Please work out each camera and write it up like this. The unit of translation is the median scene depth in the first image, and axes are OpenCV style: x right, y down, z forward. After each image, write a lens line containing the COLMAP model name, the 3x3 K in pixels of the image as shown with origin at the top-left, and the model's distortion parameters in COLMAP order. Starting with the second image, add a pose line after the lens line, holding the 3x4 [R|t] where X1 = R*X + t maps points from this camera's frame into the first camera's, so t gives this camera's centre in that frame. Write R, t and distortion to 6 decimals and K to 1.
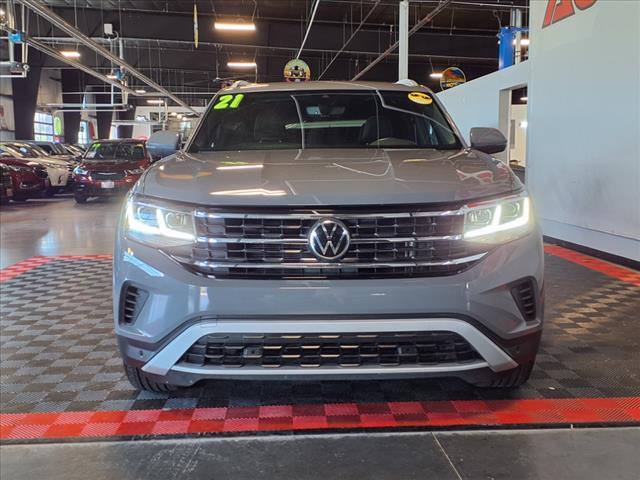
lens RADIAL K [[699.9, 0, 320.0], [0, 699.9, 240.0], [0, 0, 1]] dist [0.204301, -0.487813]
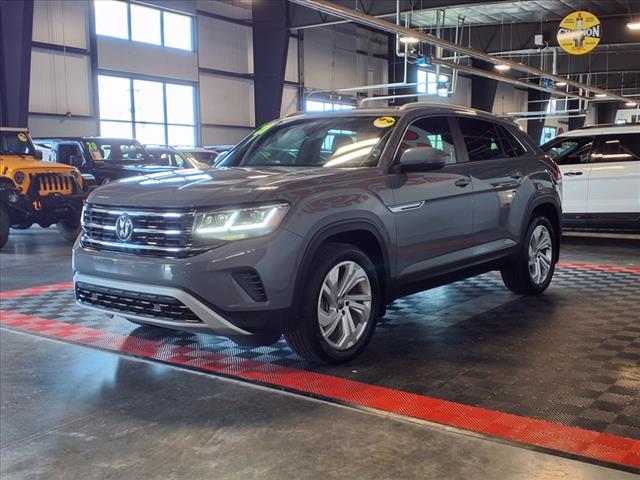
lens RADIAL K [[726.0, 0, 320.0], [0, 726.0, 240.0], [0, 0, 1]] dist [-0.029163, -0.018760]
pose [[0.774534, 0.060718, -0.629611, 1.140316], [-0.066137, 0.997700, 0.014855, -0.023794], [0.629065, 0.030135, 0.776768, 0.036861]]
